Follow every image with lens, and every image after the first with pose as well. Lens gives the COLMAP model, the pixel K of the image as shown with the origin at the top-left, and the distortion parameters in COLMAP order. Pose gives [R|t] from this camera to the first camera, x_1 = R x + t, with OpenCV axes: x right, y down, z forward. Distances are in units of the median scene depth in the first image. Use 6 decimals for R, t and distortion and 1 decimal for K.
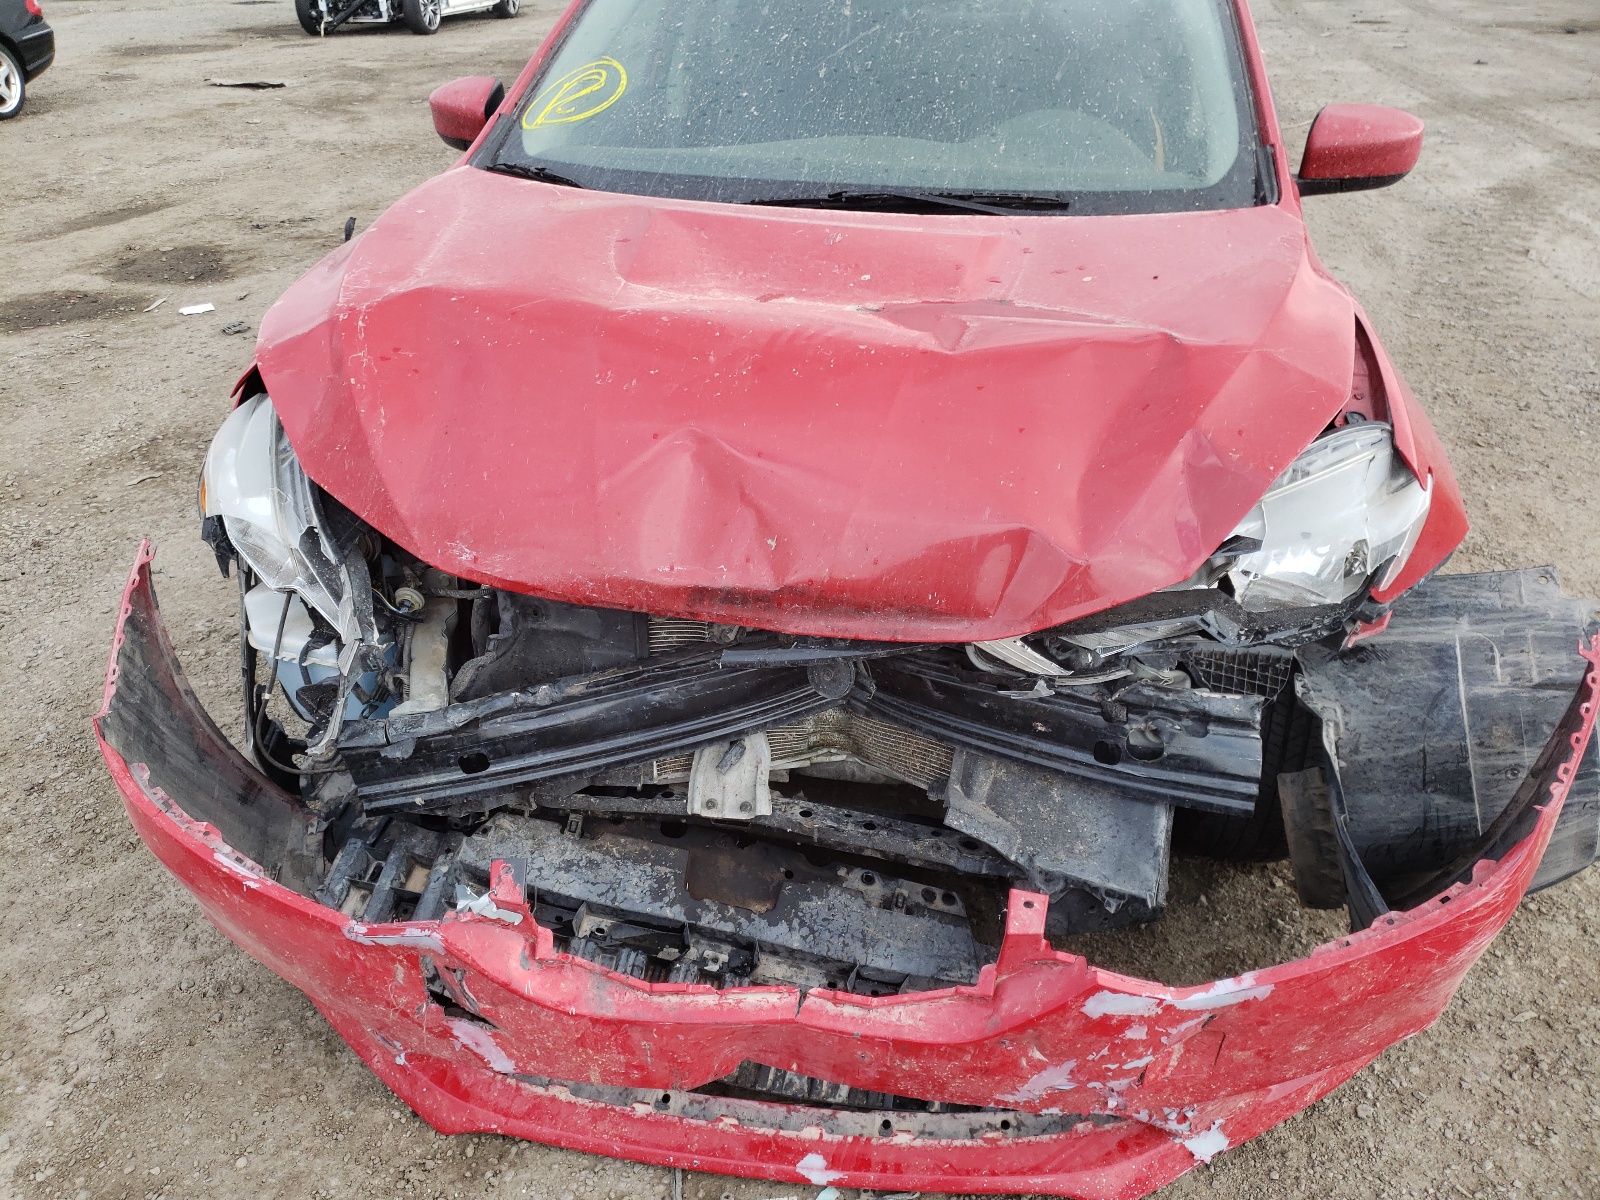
lens RADIAL K [[1183.6, 0, 784.8], [0, 1183.6, 625.6], [0, 0, 1]] dist [0.023309, 0.005149]
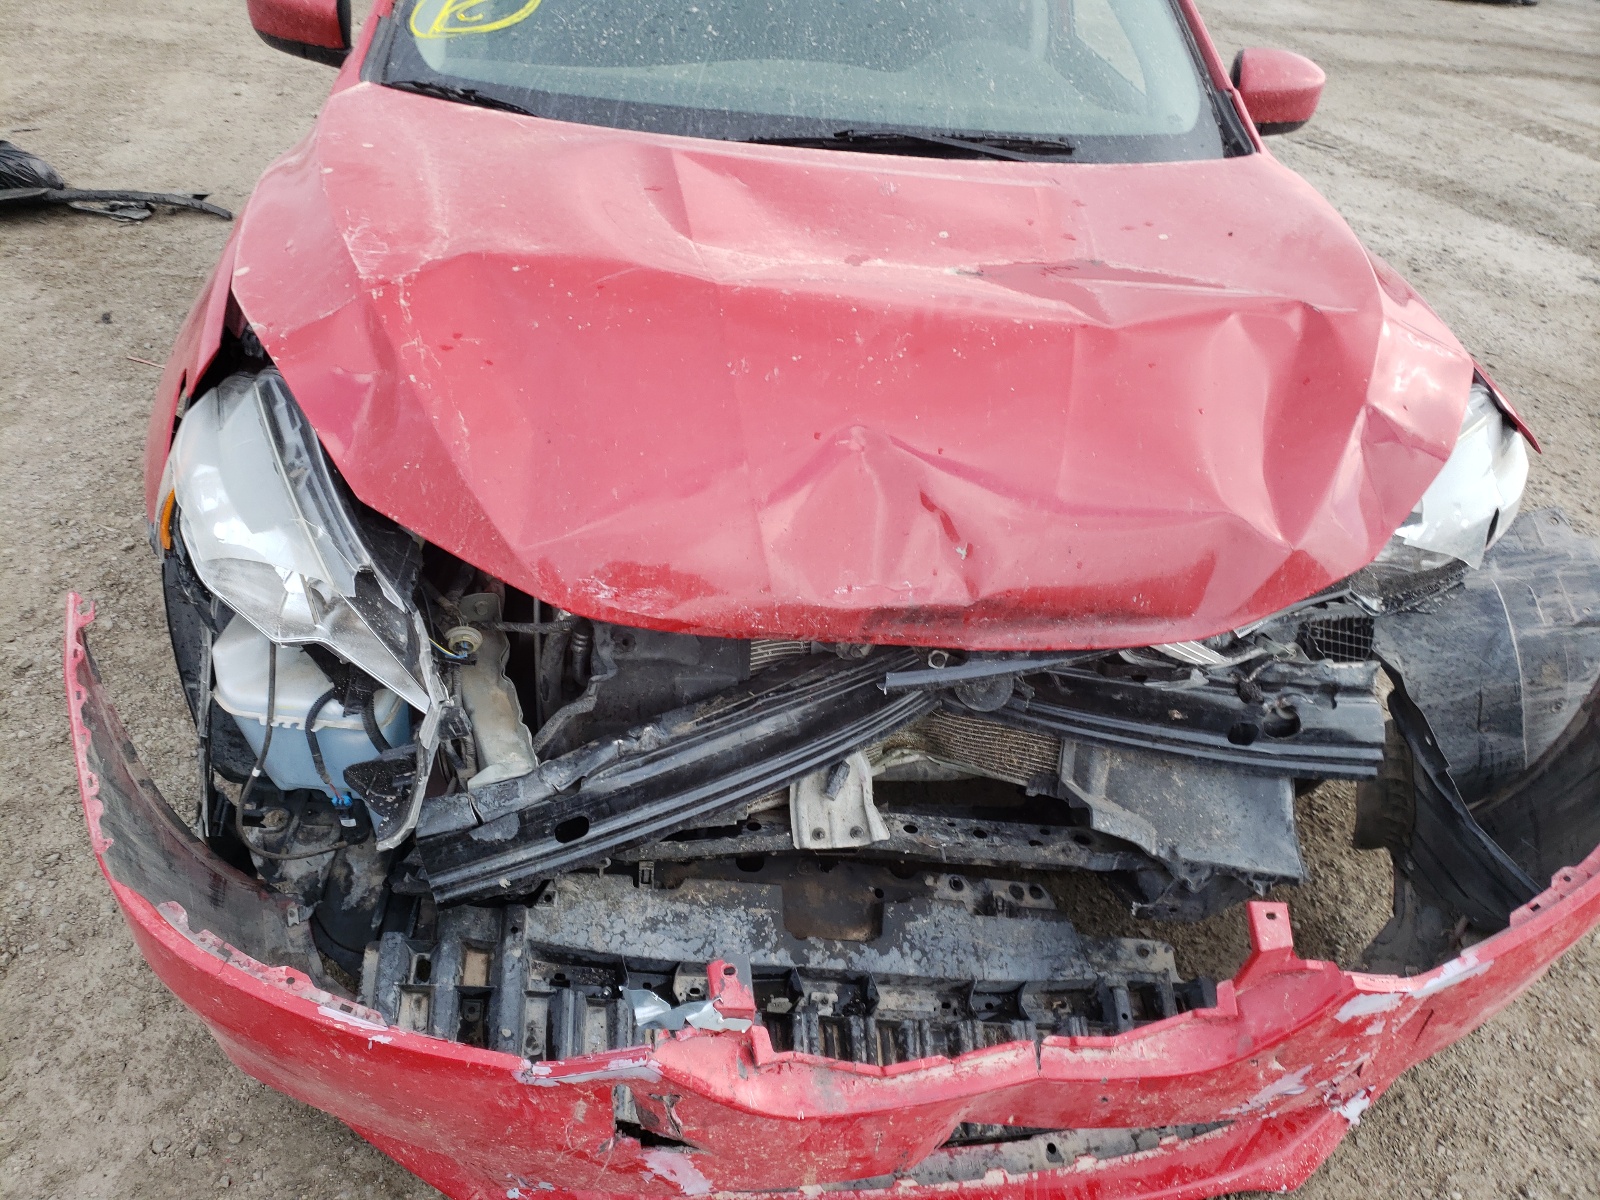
lens RADIAL K [[1204.6, 0, 781.4], [0, 1204.6, 599.4], [0, 0, 1]] dist [0.005830, 0.029292]
pose [[0.958692, -0.084723, 0.271535, -0.336291], [0.071299, 0.995712, 0.058946, -0.084272], [-0.275364, -0.037151, 0.960622, 0.150828]]
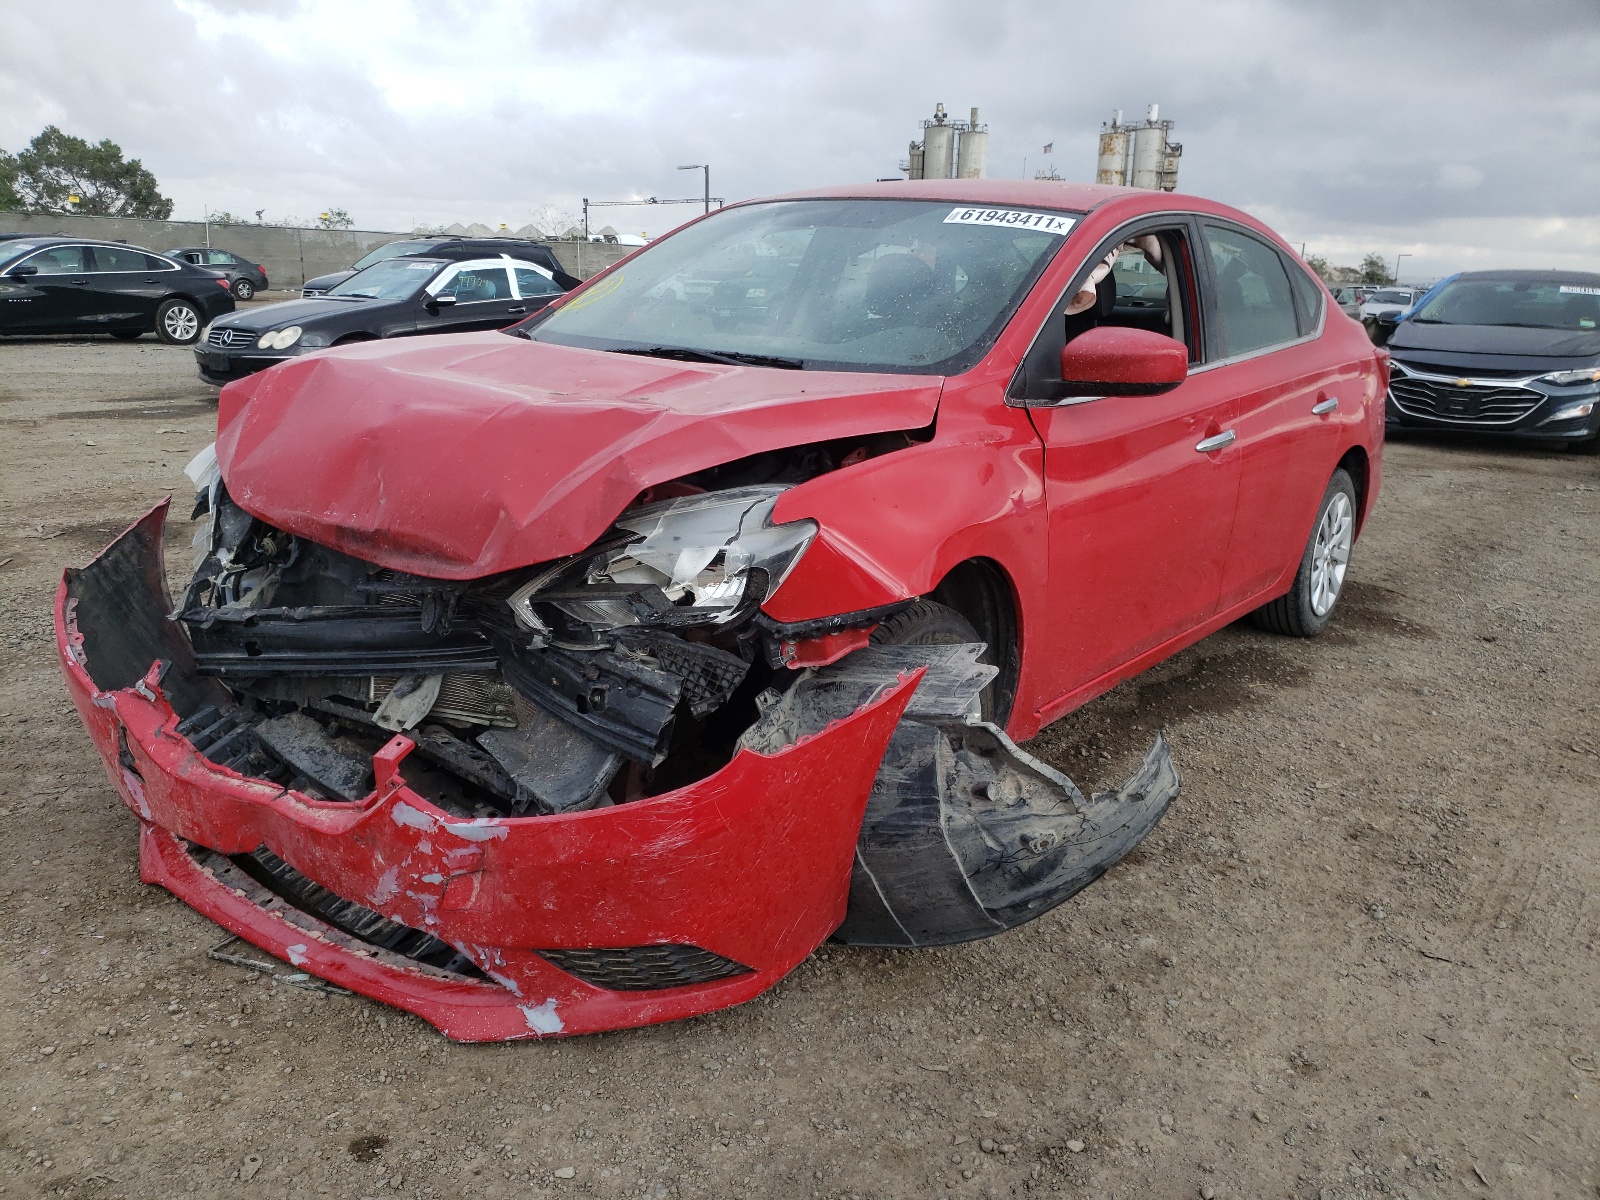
lens RADIAL K [[1183.6, 0, 784.8], [0, 1183.6, 625.6], [0, 0, 1]] dist [0.023309, 0.005149]
pose [[0.898840, 0.148986, -0.412178, 0.953972], [-0.247973, 0.948322, -0.197976, 0.217851], [0.361382, 0.280157, 0.889334, -0.098230]]
